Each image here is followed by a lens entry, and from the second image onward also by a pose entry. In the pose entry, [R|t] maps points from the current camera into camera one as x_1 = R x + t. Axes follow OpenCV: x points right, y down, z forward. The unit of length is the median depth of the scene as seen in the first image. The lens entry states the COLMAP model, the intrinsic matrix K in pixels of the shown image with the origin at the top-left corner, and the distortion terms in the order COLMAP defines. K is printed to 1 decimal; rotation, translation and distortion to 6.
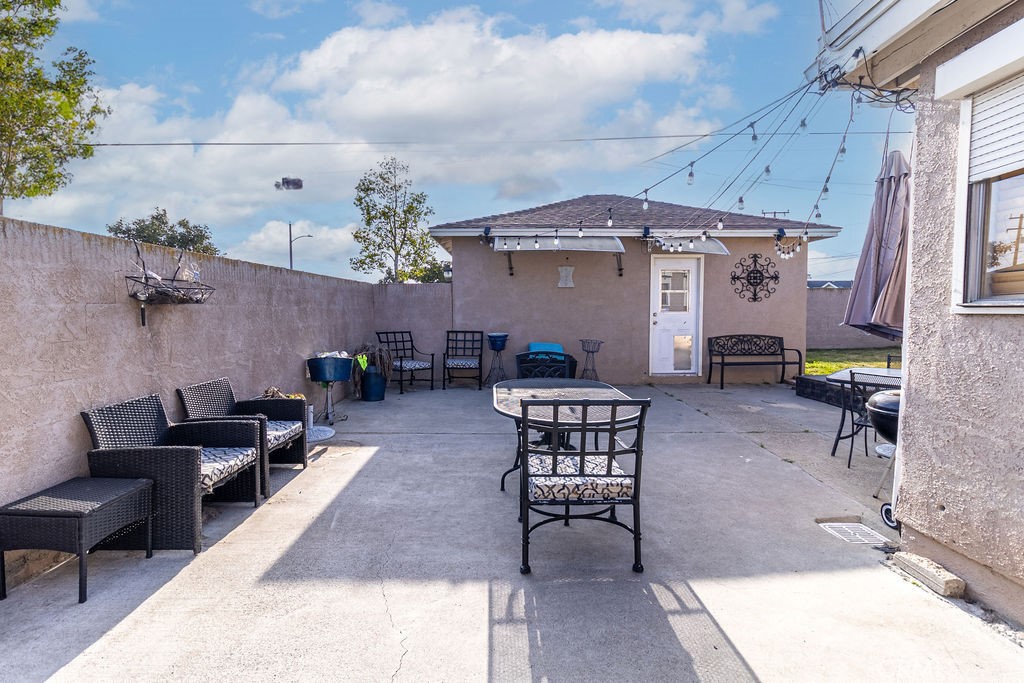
lens RADIAL K [[474.3, 0, 511.2], [0, 474.3, 336.1], [0, 0, 1]] dist [0.000576, 0.000172]
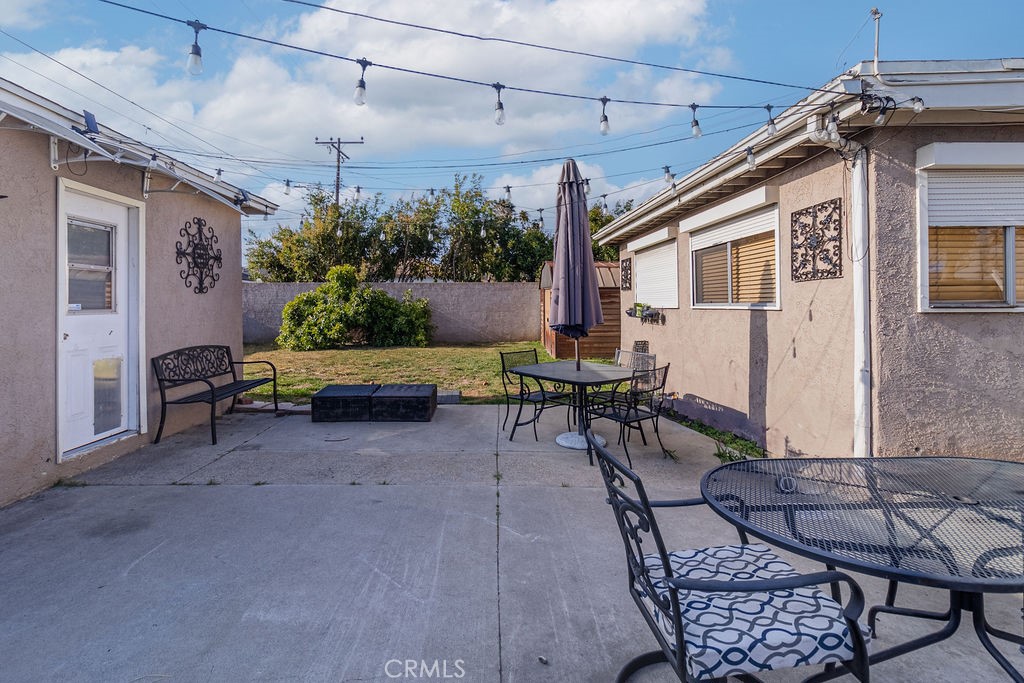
lens RADIAL K [[503.4, 0, 492.1], [0, 503.4, 301.0], [0, 0, 1]] dist [-0.000398, -0.000051]
pose [[-0.005196, 0.007567, 0.999958, -0.170015], [0.052551, 0.998592, -0.007283, -0.039184], [-0.998605, 0.052511, -0.005586, 0.647960]]
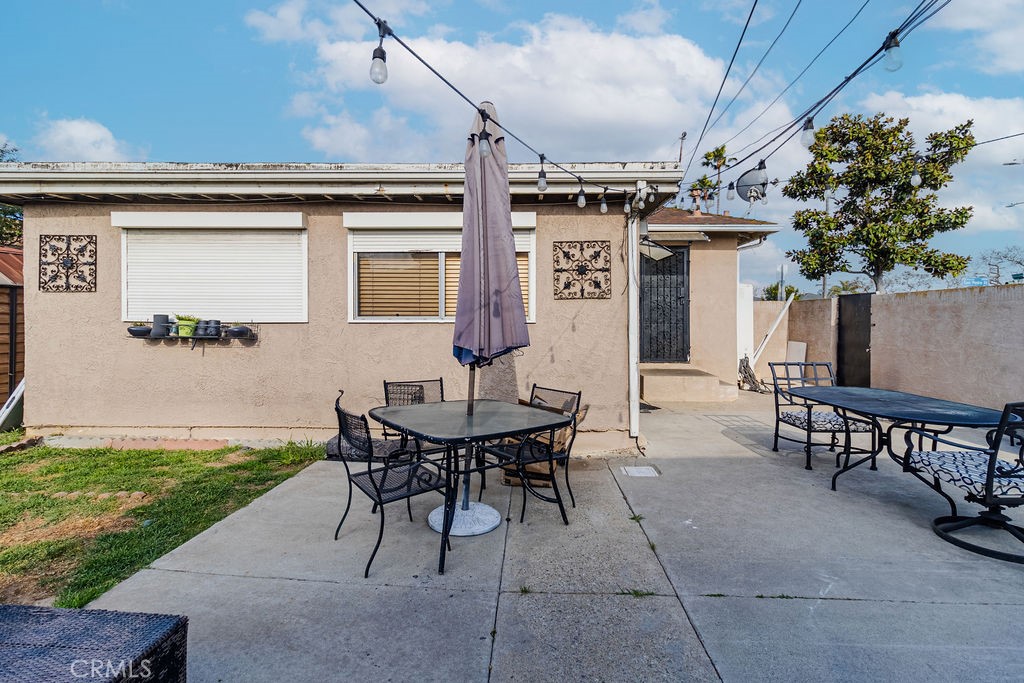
lens RADIAL K [[474.3, 0, 511.2], [0, 474.3, 336.1], [0, 0, 1]] dist [0.000576, 0.000172]
pose [[-0.999651, 0.003280, 0.026225, 0.406128], [0.005370, 0.996777, 0.080038, -0.048485], [-0.025878, 0.080151, -0.996447, 0.929029]]
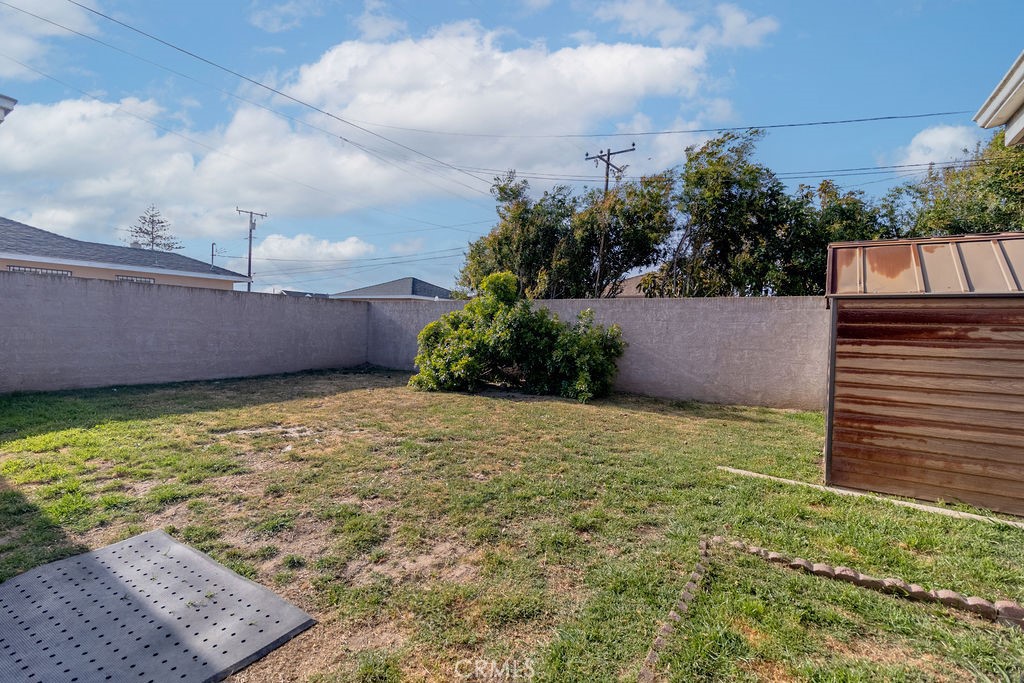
lens RADIAL K [[474.3, 0, 511.2], [0, 474.3, 336.1], [0, 0, 1]] dist [0.000576, 0.000172]
pose [[0.558822, 0.005608, 0.829269, 0.580828], [0.013591, 0.999781, -0.015920, -0.030810], [-0.829177, 0.020167, 0.558623, 0.474834]]
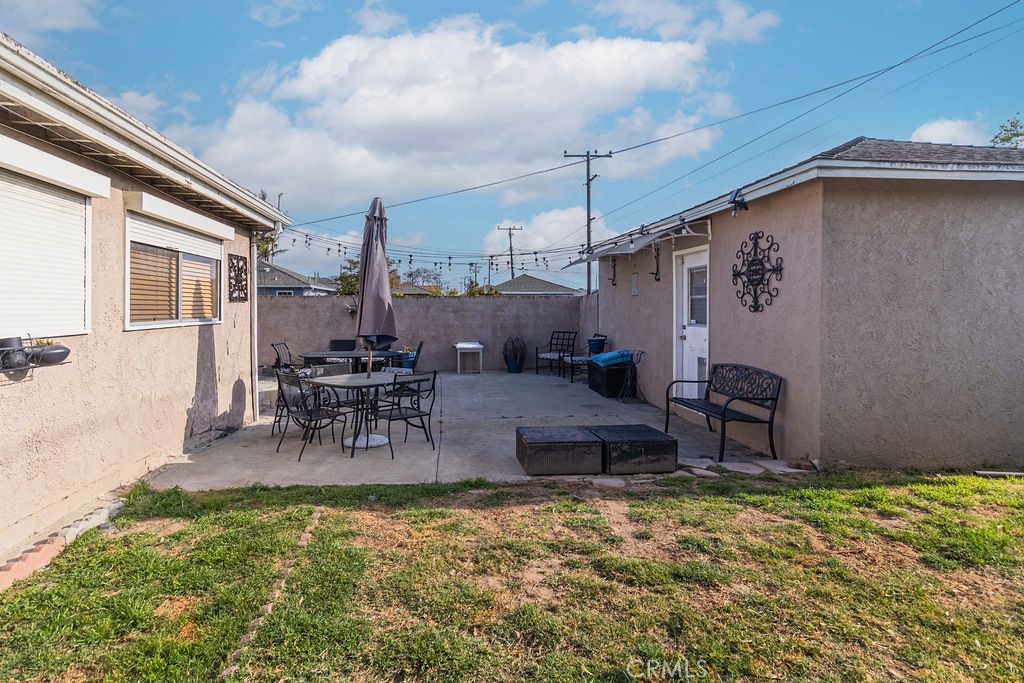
lens RADIAL K [[481.4, 0, 487.3], [0, 481.4, 306.0], [0, 0, 1]] dist [0.000991, 0.000256]
pose [[0.105671, -0.001629, -0.994400, 1.136142], [-0.057766, 0.998300, -0.007774, -0.058938], [0.992722, 0.058264, 0.105398, 0.633183]]
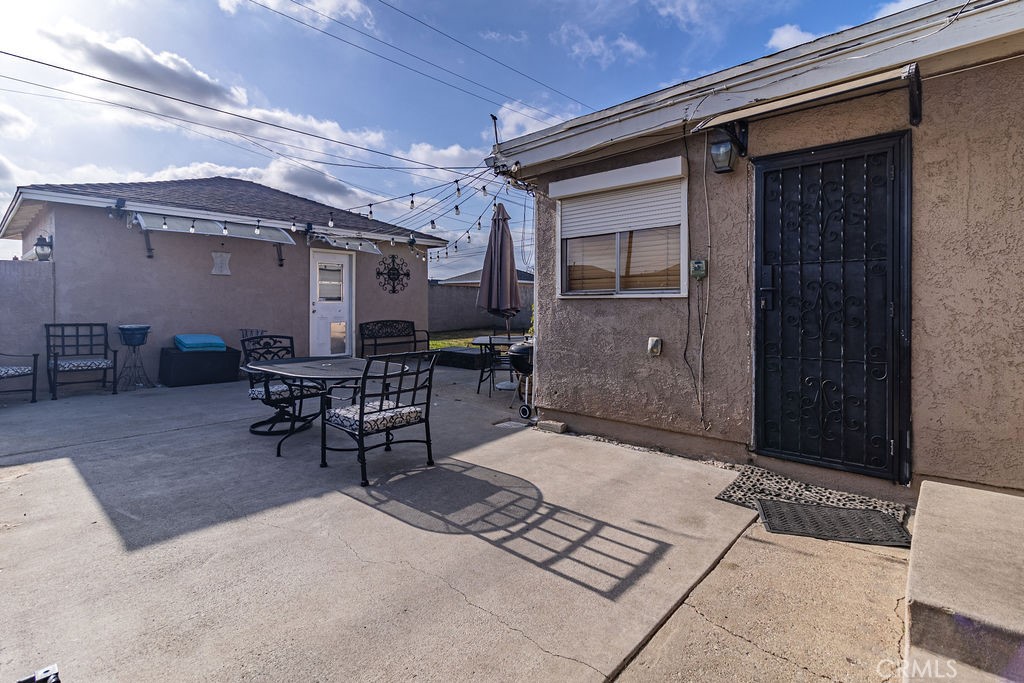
lens RADIAL K [[489.5, 0, 517.0], [0, 489.5, 302.7], [0, 0, 1]] dist [0.001716, 0.000269]
pose [[0.671122, 0.004482, 0.741334, -0.225037], [0.037019, 0.998532, -0.039550, 0.014184], [-0.740422, 0.053986, 0.669970, -0.091685]]
